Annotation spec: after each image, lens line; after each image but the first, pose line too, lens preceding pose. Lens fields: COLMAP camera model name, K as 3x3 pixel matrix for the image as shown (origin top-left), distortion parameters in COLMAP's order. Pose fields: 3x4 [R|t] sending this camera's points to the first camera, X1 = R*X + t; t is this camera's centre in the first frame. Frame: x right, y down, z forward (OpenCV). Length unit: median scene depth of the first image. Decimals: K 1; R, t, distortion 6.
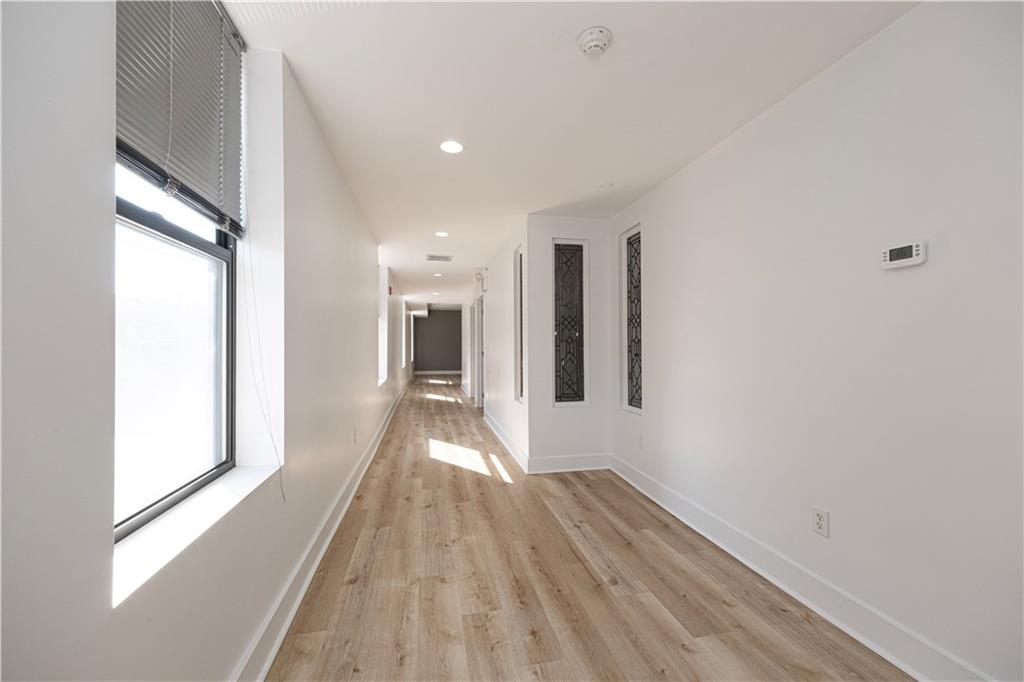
lens RADIAL K [[404.5, 0, 512.0], [0, 404.5, 341.0], [0, 0, 1]] dist [0.001924, 0.000006]
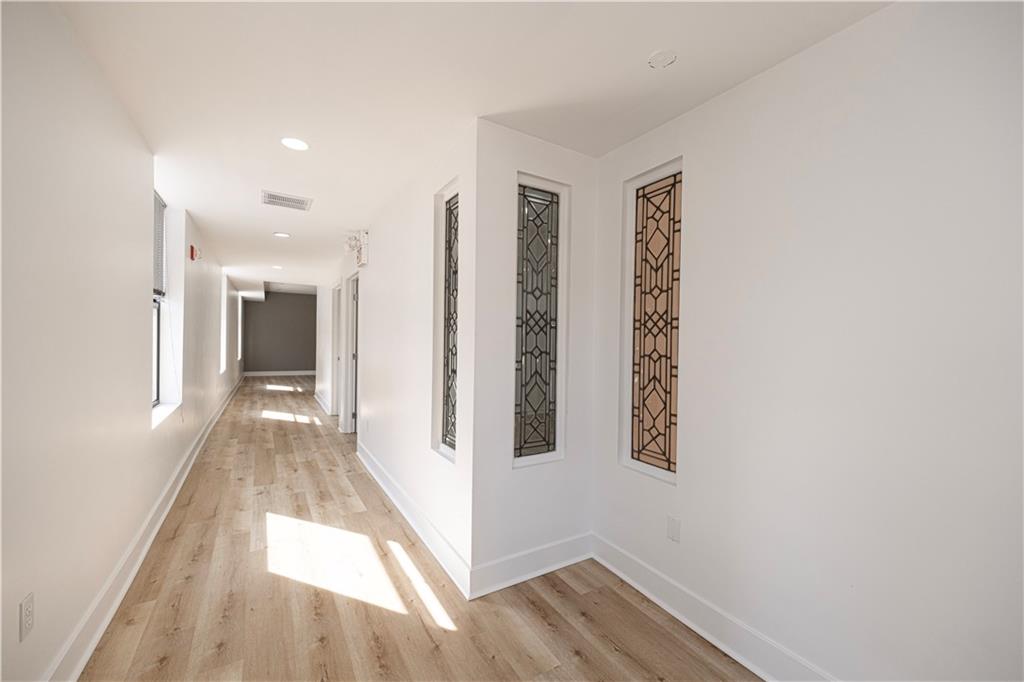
lens RADIAL K [[404.5, 0, 512.0], [0, 404.5, 341.0], [0, 0, 1]] dist [0.001924, 0.000006]
pose [[0.941601, 0.015616, 0.336370, -0.063548], [-0.022931, 0.999579, 0.017786, -0.018975], [-0.335950, -0.024460, 0.941562, 0.315550]]
